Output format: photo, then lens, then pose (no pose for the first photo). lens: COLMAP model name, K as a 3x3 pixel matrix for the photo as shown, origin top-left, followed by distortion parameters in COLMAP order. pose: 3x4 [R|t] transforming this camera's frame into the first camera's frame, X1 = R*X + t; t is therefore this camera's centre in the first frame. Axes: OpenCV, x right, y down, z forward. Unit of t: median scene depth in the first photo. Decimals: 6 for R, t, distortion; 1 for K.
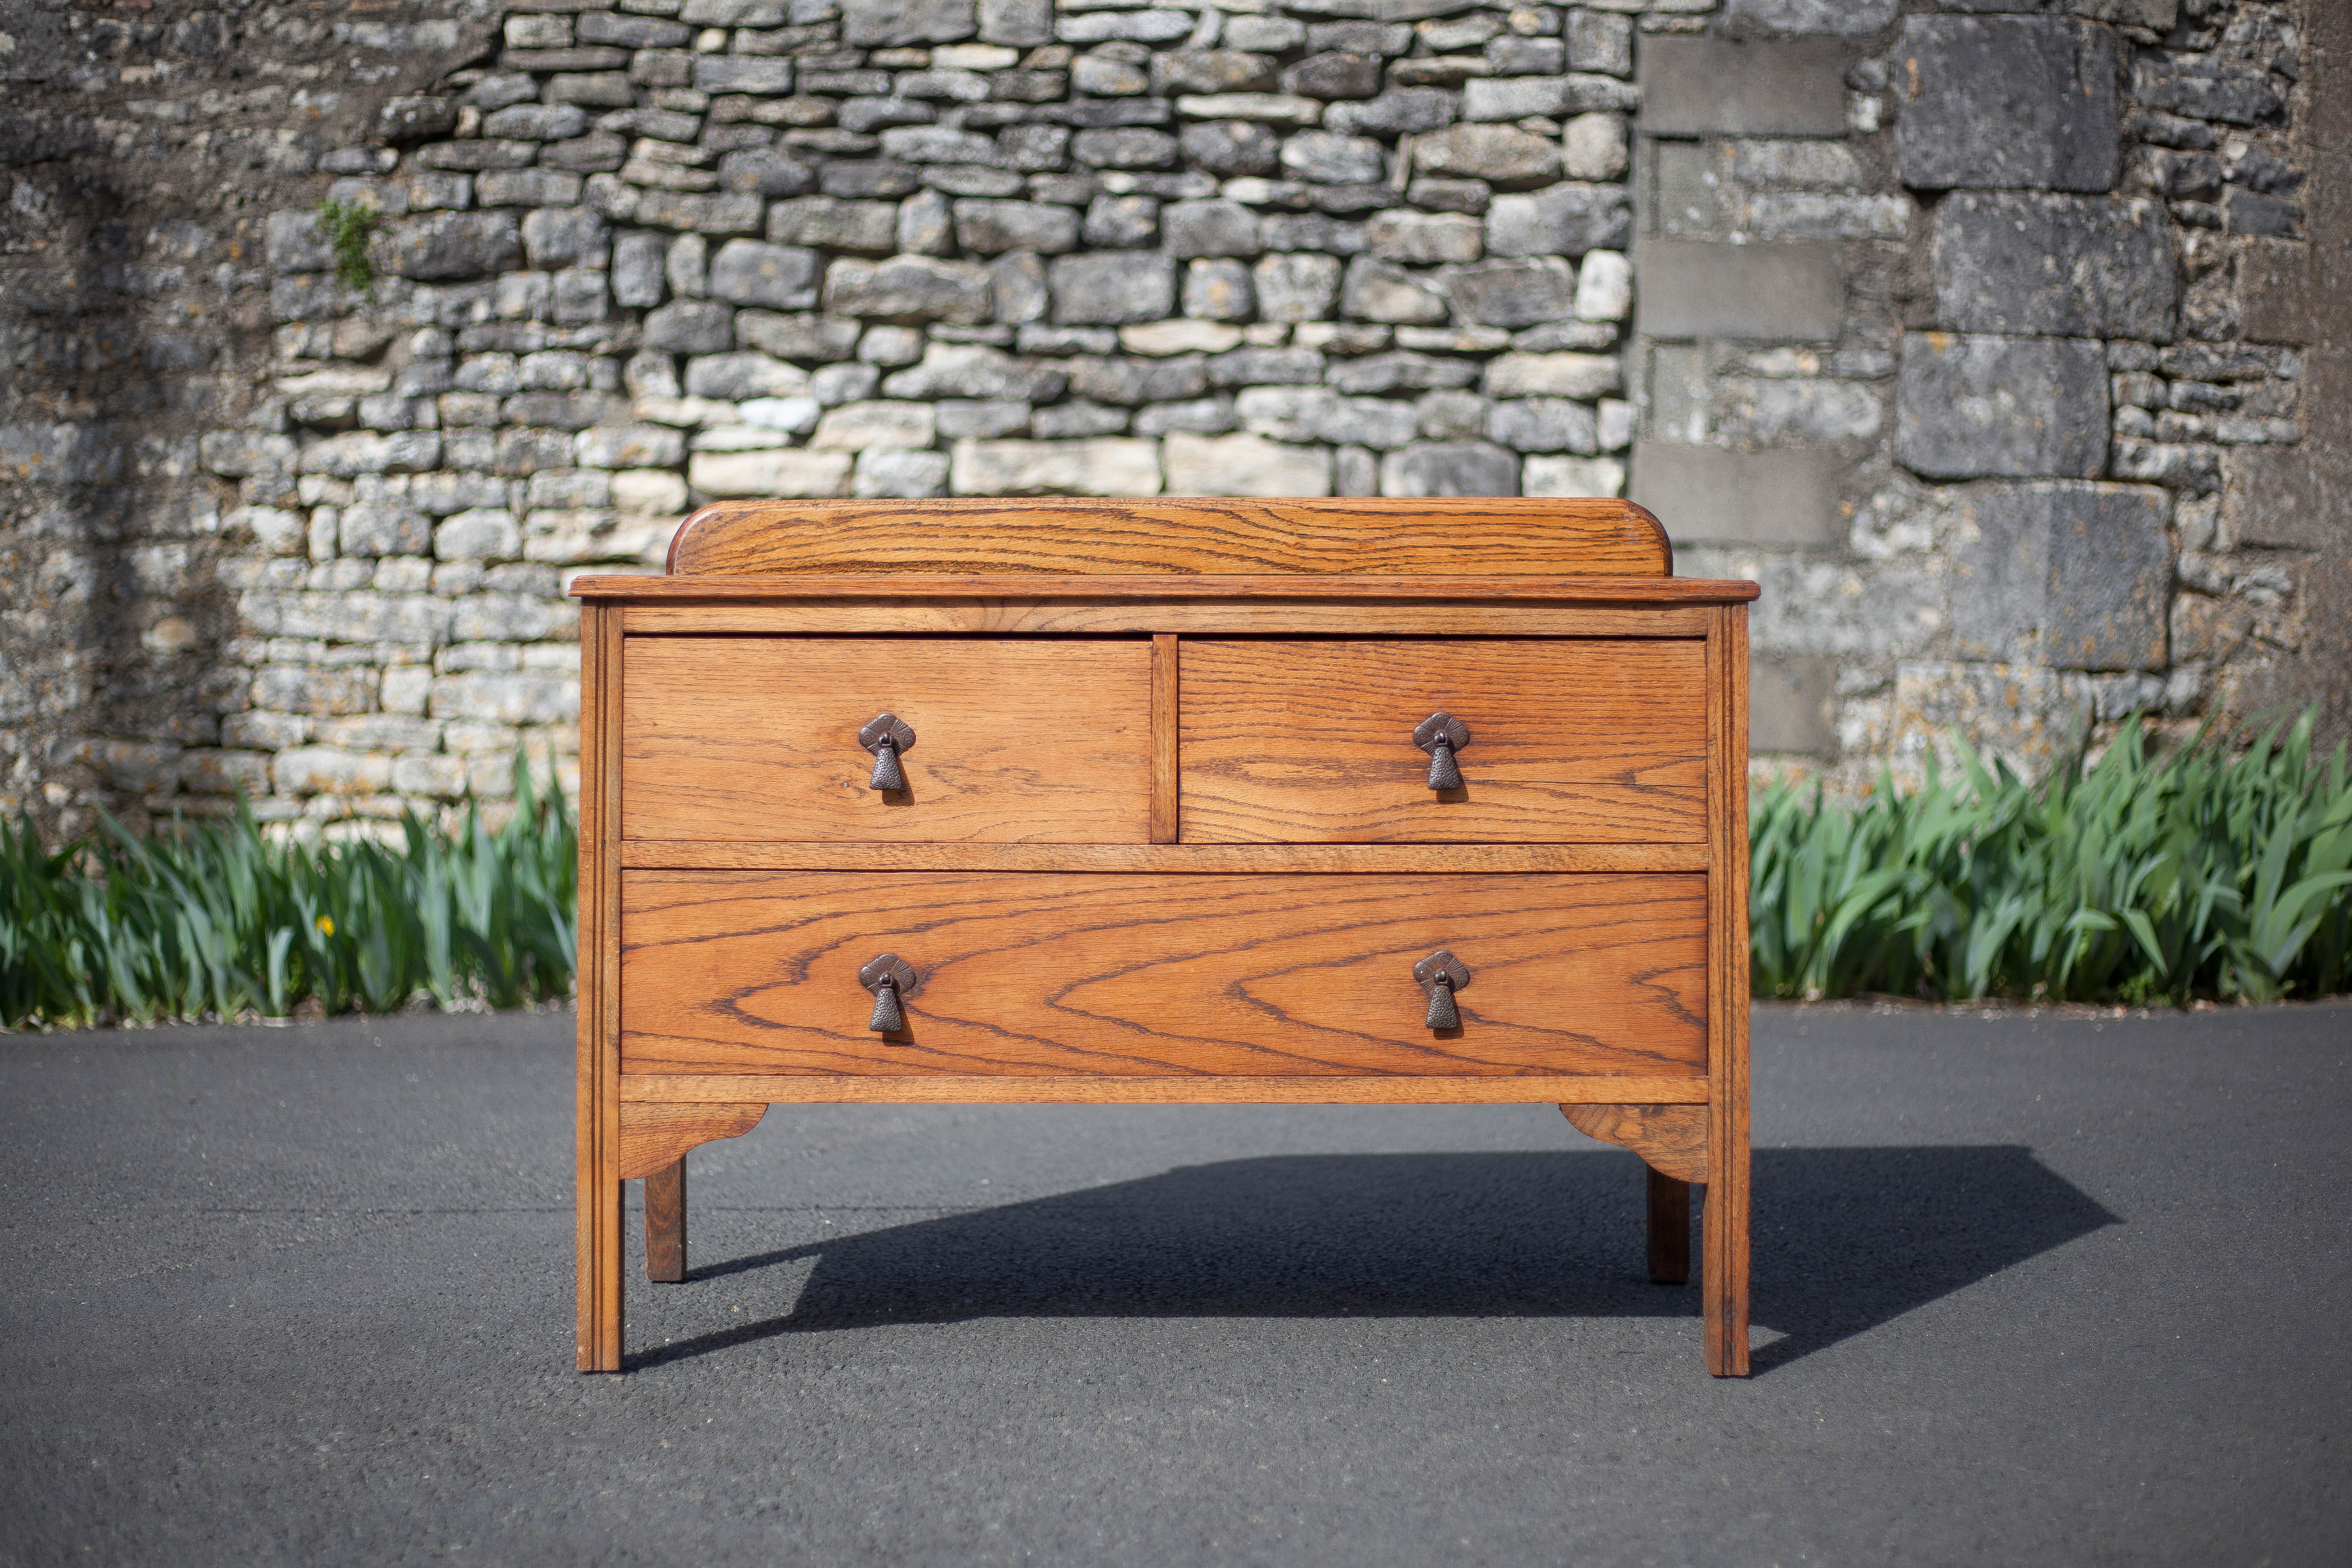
lens RADIAL K [[3598.4, 0, 1222.6], [0, 3598.4, 432.3], [0, 0, 1]] dist [-0.053226, -0.227512]
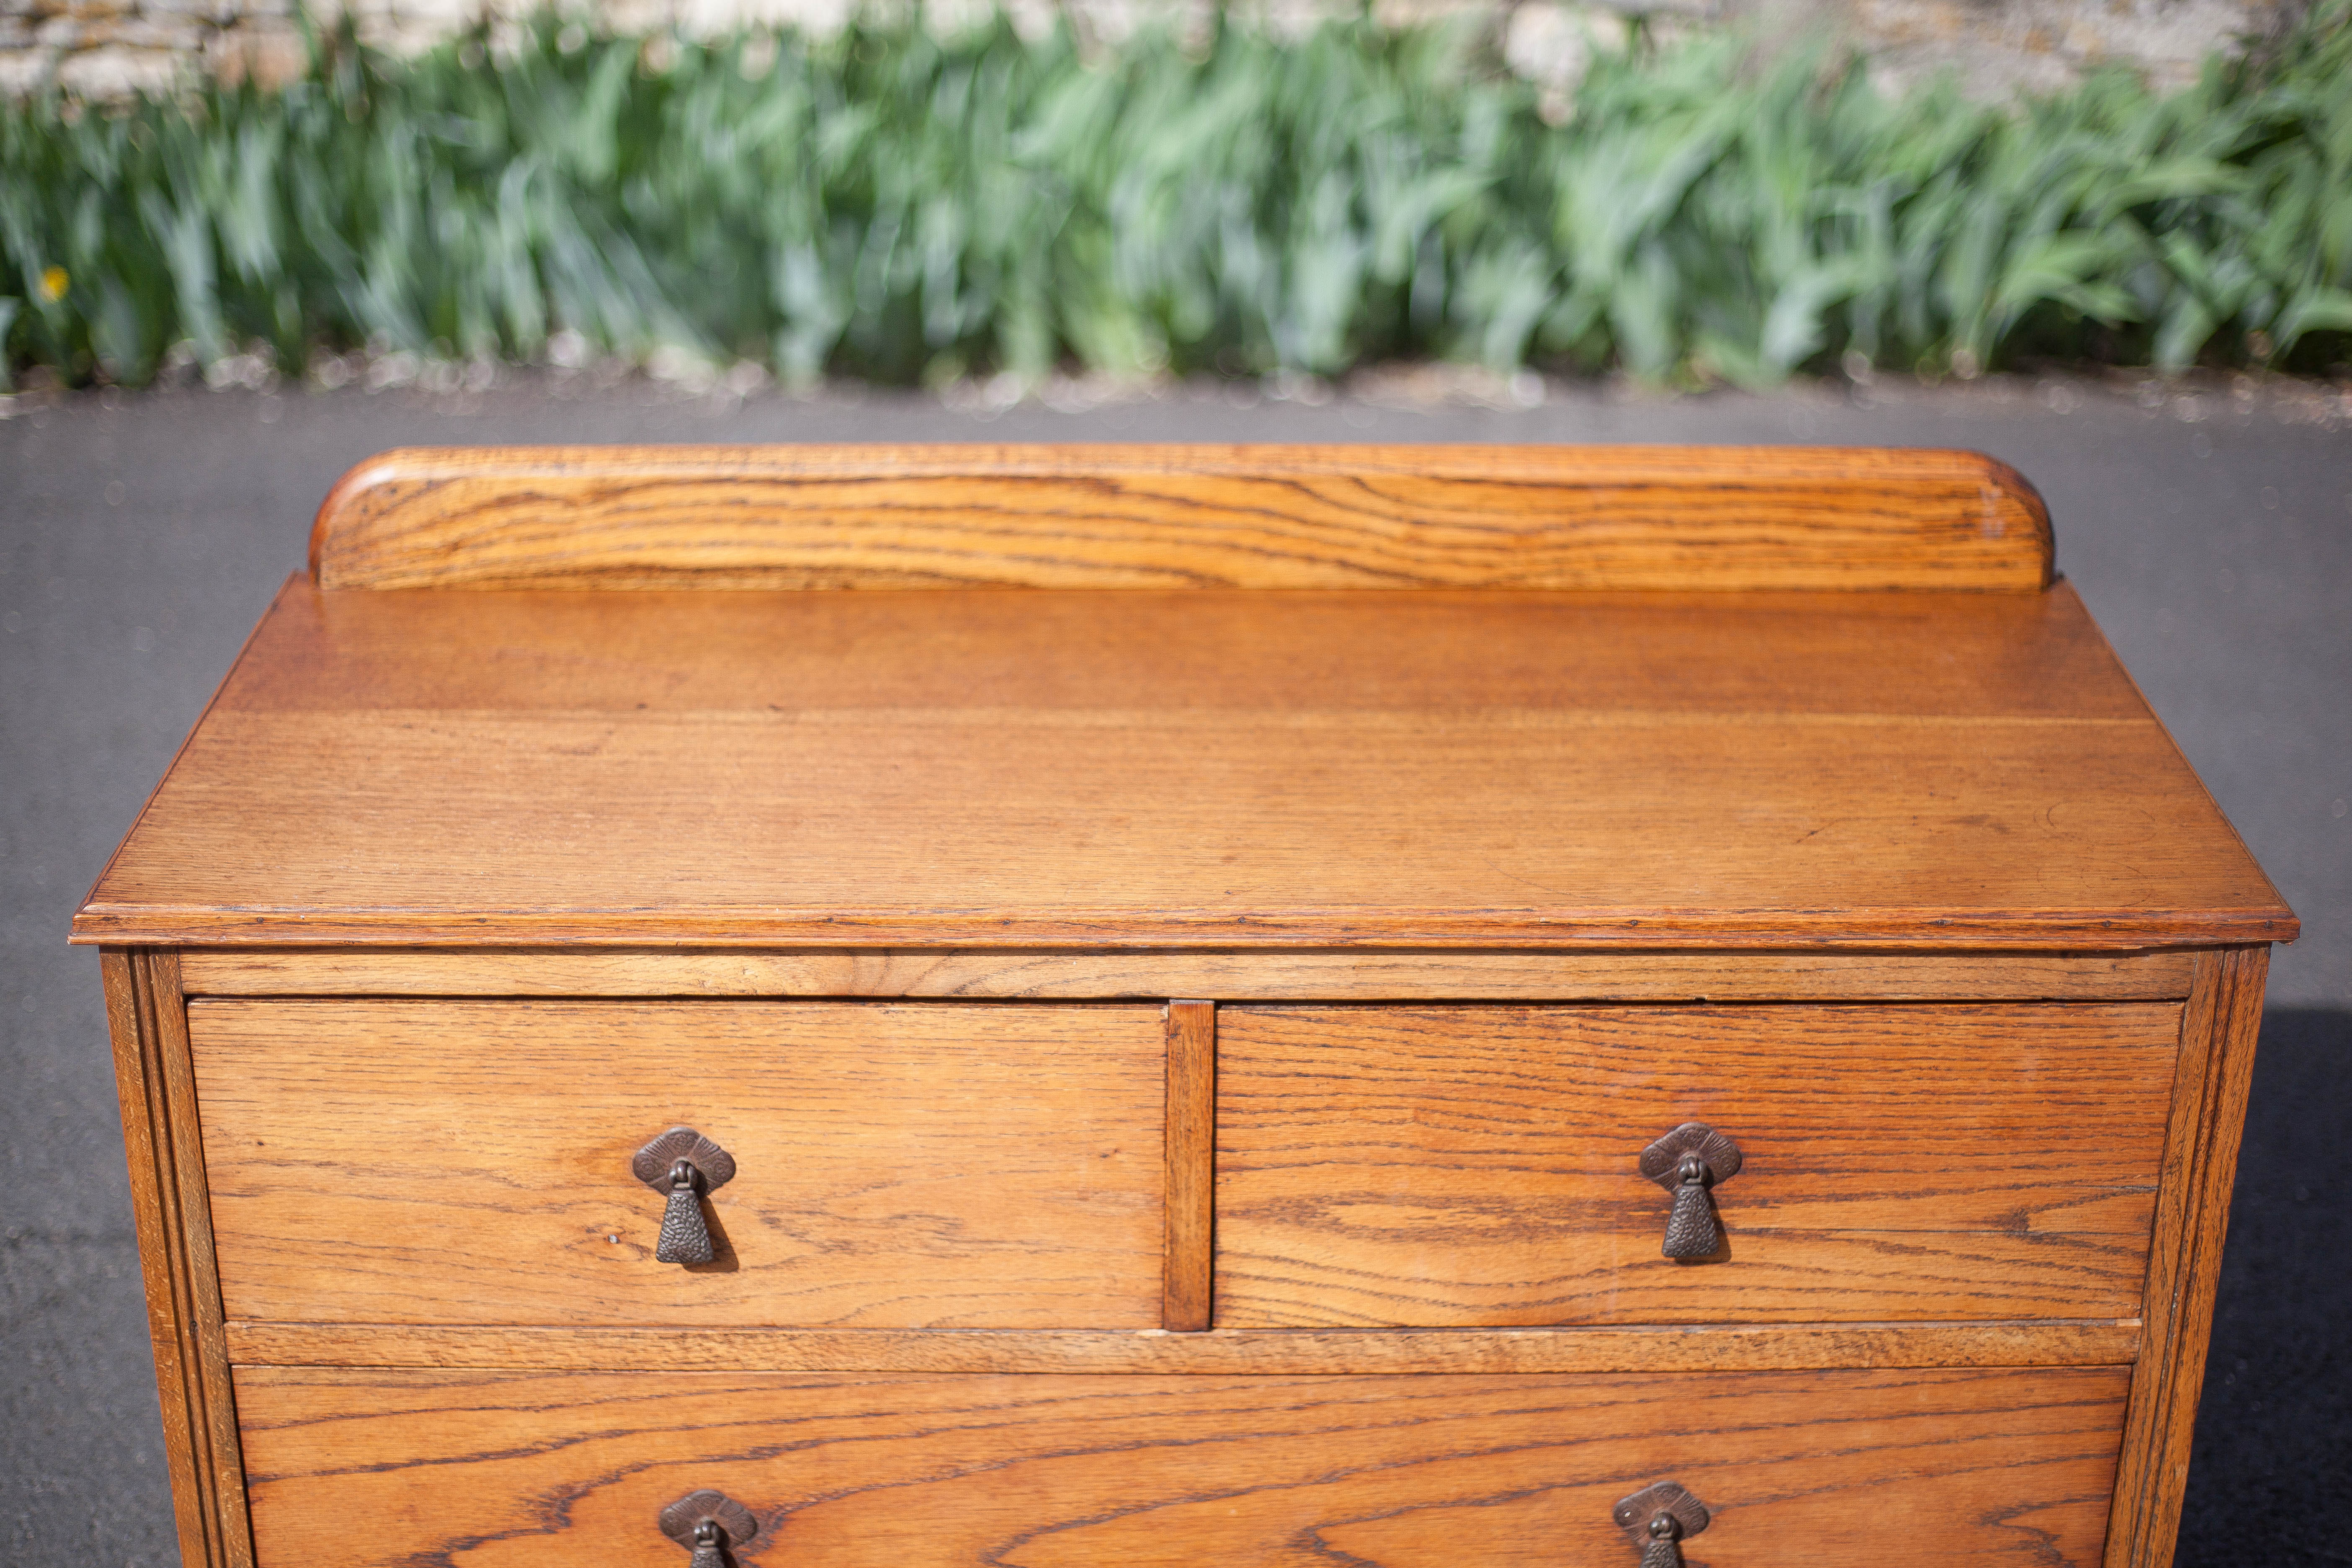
lens RADIAL K [[3573.4, 0, 1210.4], [0, 3573.4, 836.0], [0, 0, 1]] dist [-0.105607, 0.004486]
pose [[0.999894, 0.005419, 0.013506, -0.018120], [-0.010967, 0.890669, 0.454520, -0.183775], [-0.009566, -0.454620, 0.890634, 0.474547]]
